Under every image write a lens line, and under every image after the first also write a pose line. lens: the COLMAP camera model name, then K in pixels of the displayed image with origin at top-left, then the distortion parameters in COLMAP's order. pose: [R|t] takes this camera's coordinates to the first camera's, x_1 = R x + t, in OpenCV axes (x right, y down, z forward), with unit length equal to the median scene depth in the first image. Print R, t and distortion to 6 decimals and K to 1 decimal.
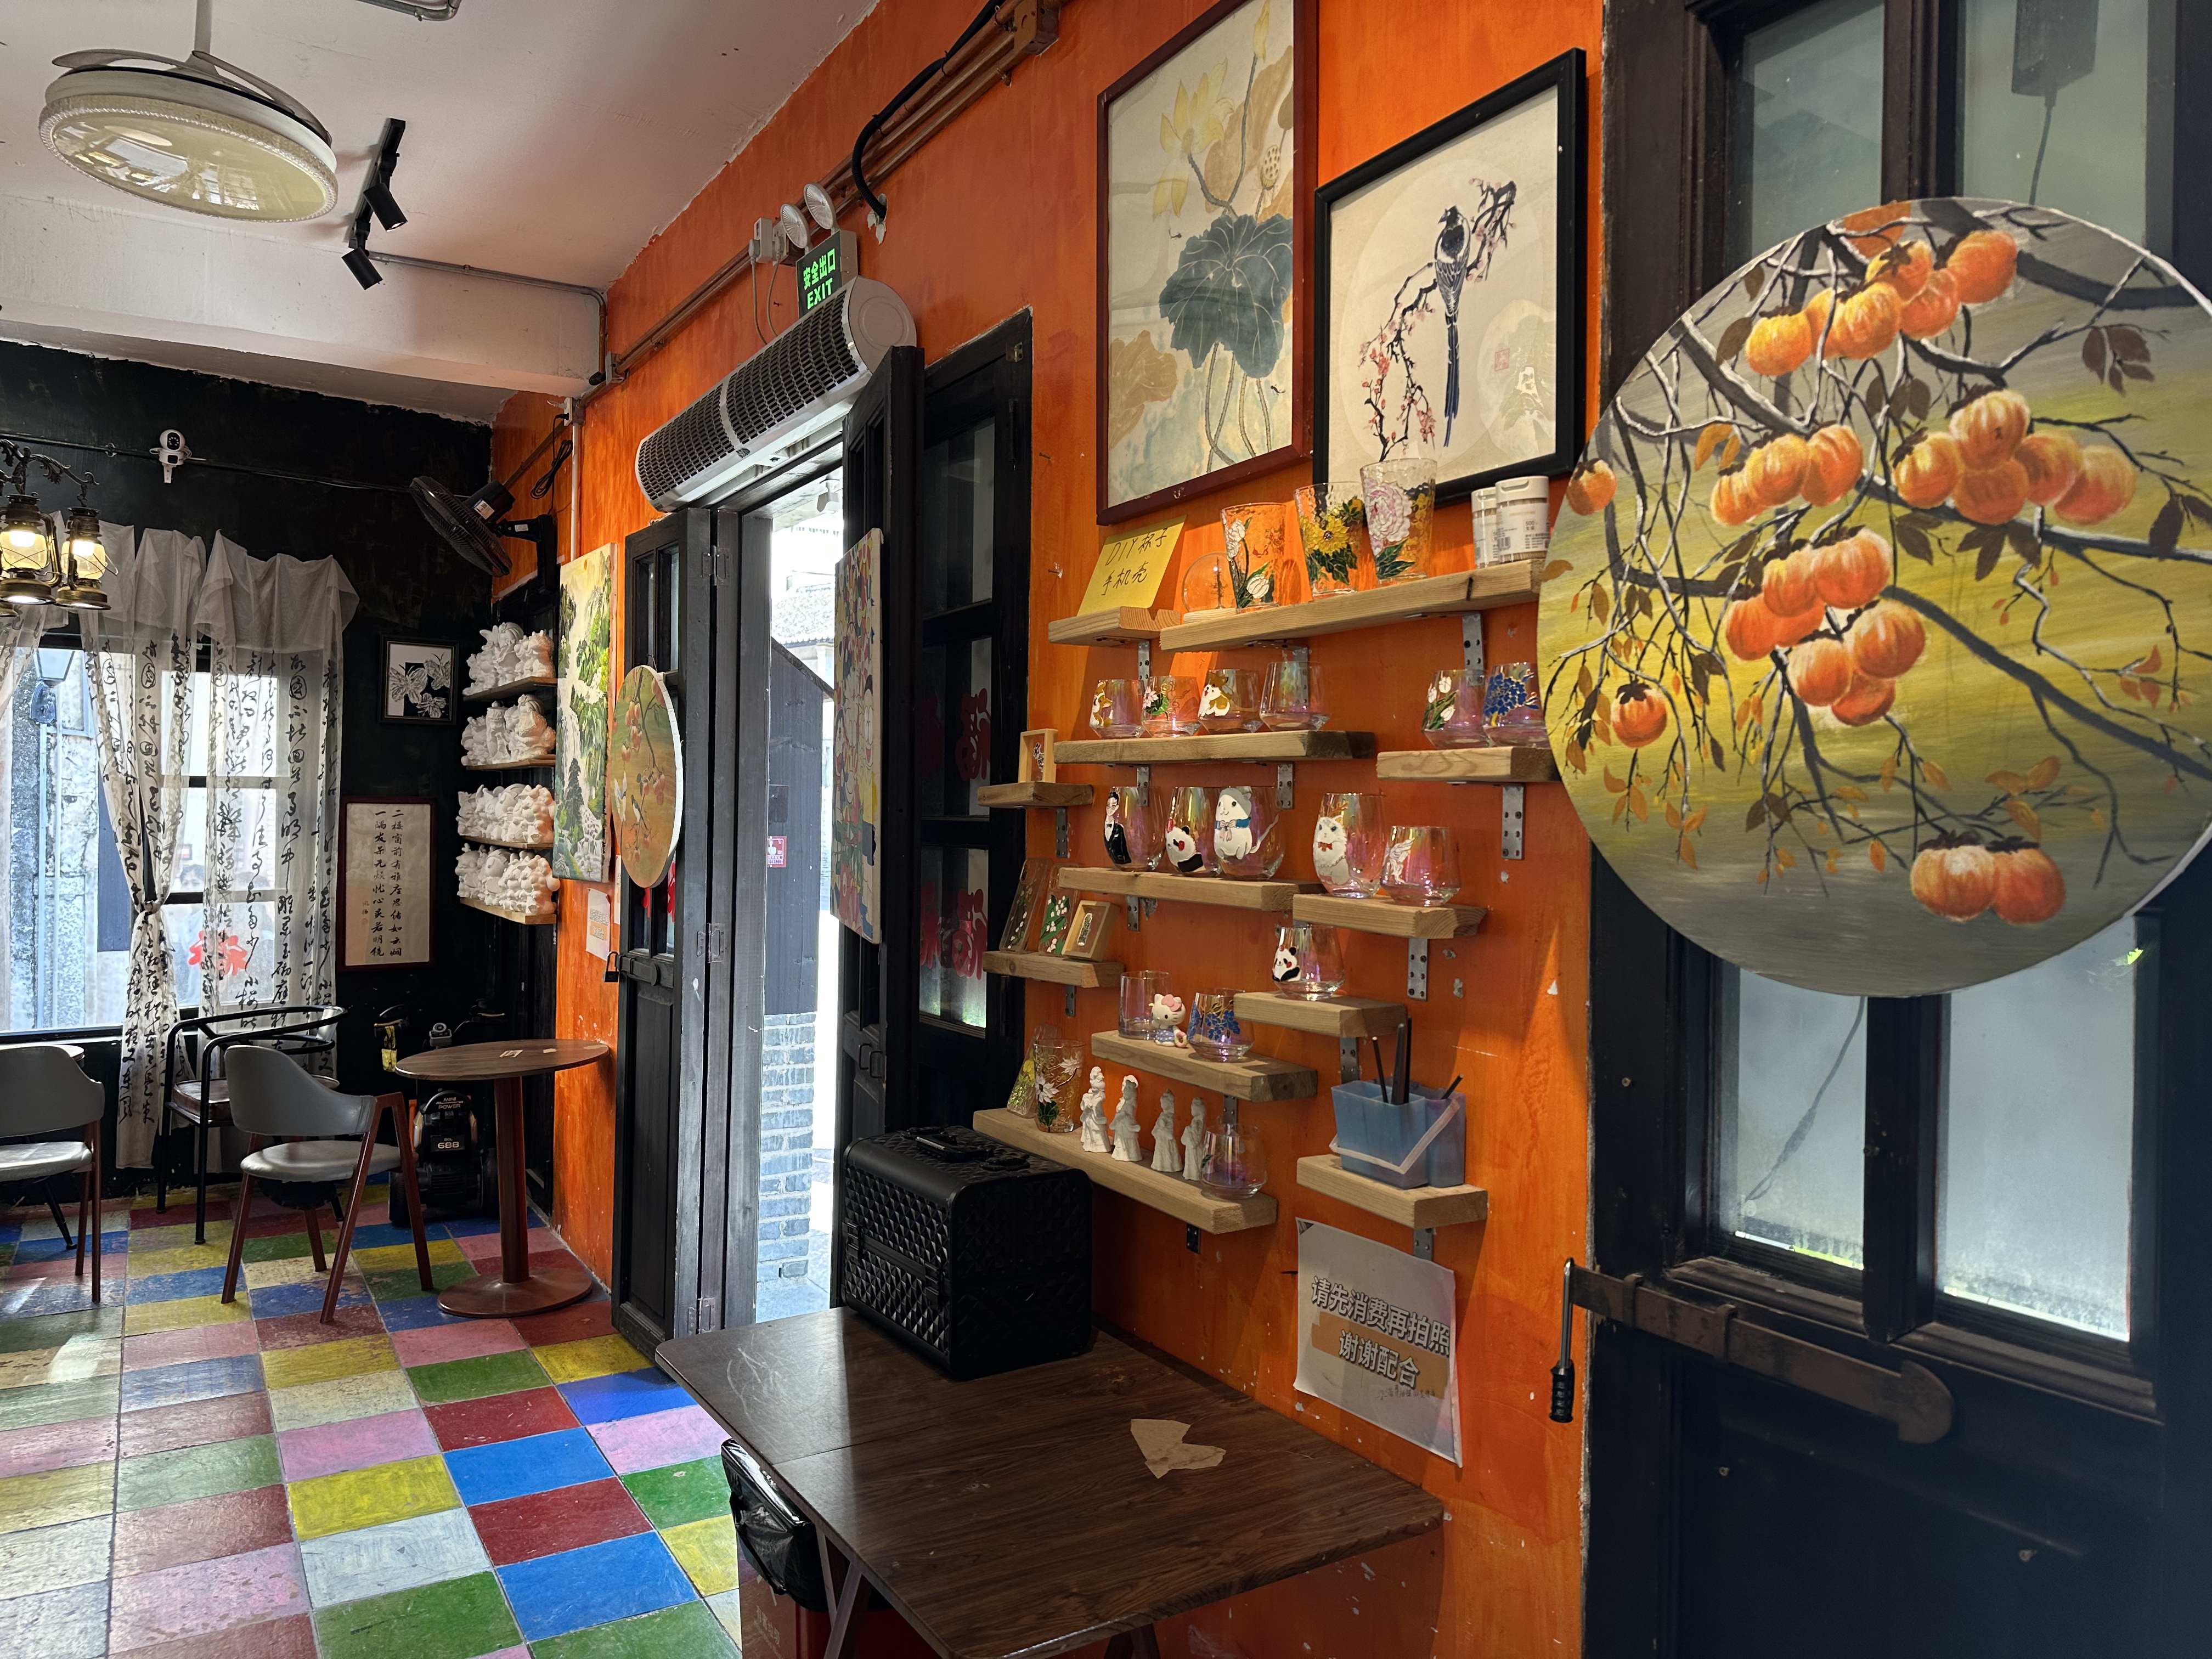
lens RADIAL K [[1550.3, 0, 1106.2], [0, 1550.3, 819.8], [0, 0, 1]] dist [0.014216, -0.007674]
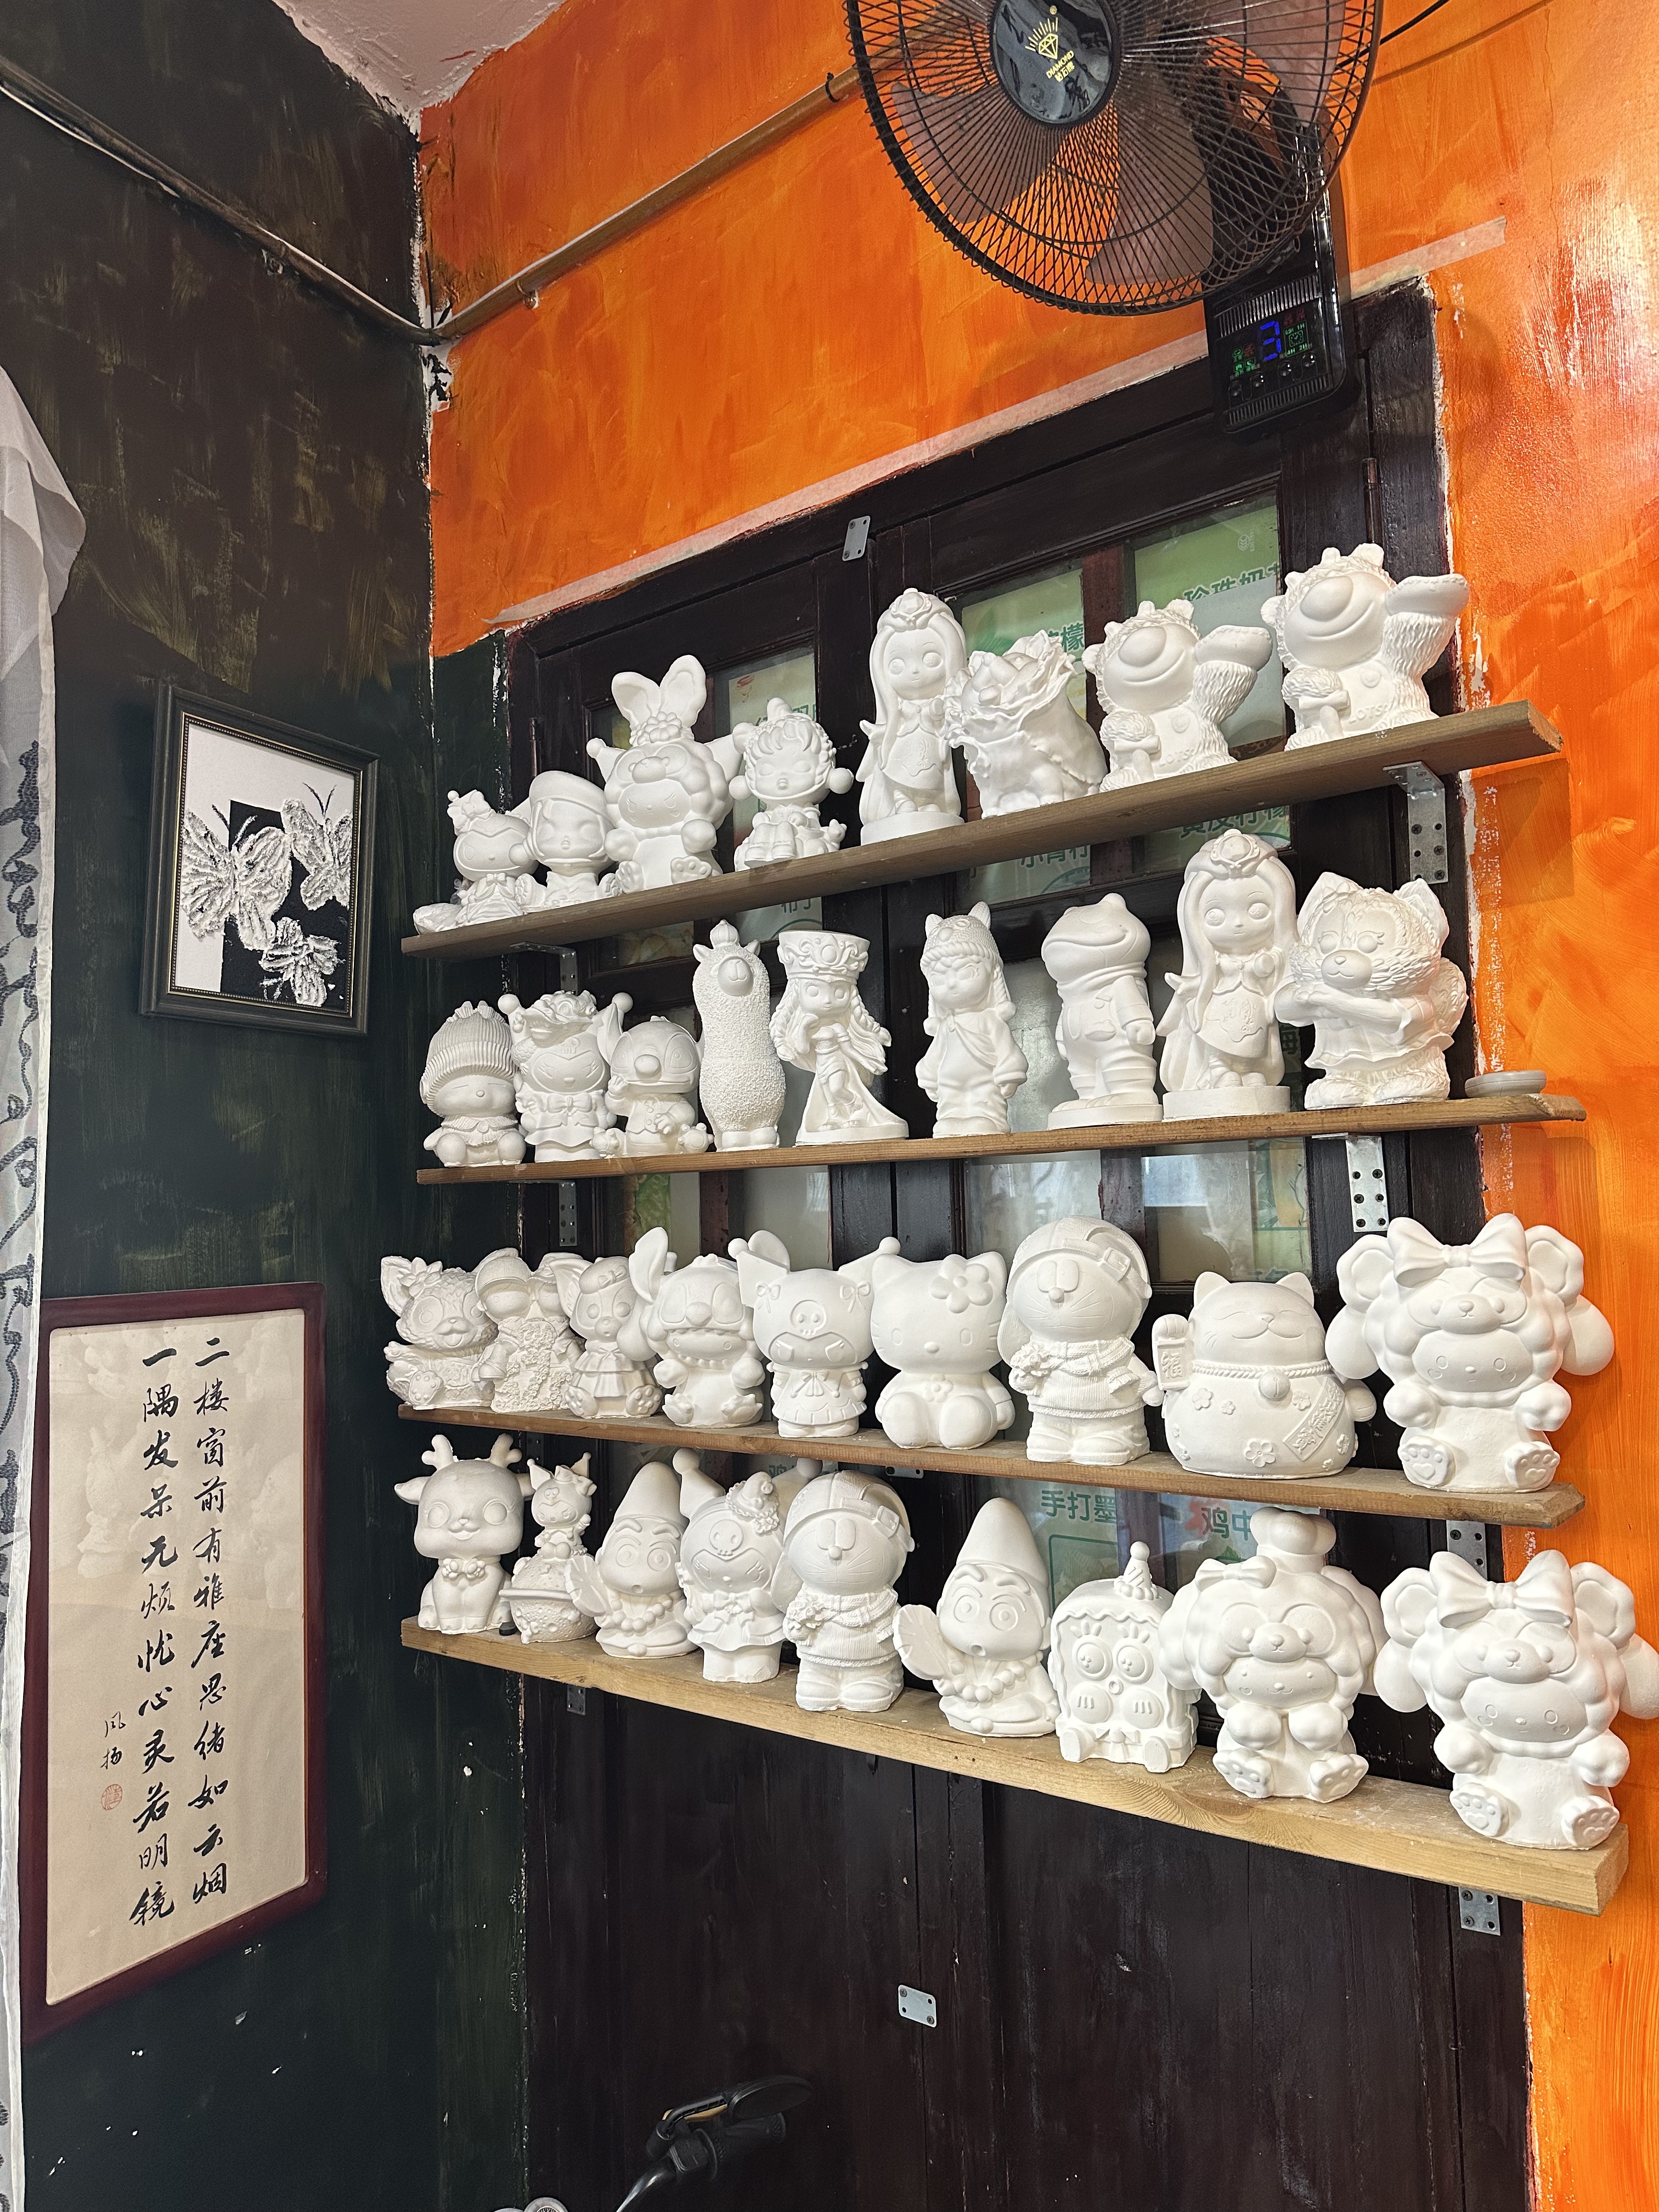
lens RADIAL K [[1550.3, 0, 829.3], [0, 1550.3, 1114.0], [0, 0, 1]] dist [0.014216, -0.007674]
pose [[0.931987, -0.012654, 0.362270, -0.451954], [0.038927, 0.997105, -0.065315, -0.023203], [-0.360395, 0.074974, 0.929782, 0.706798]]
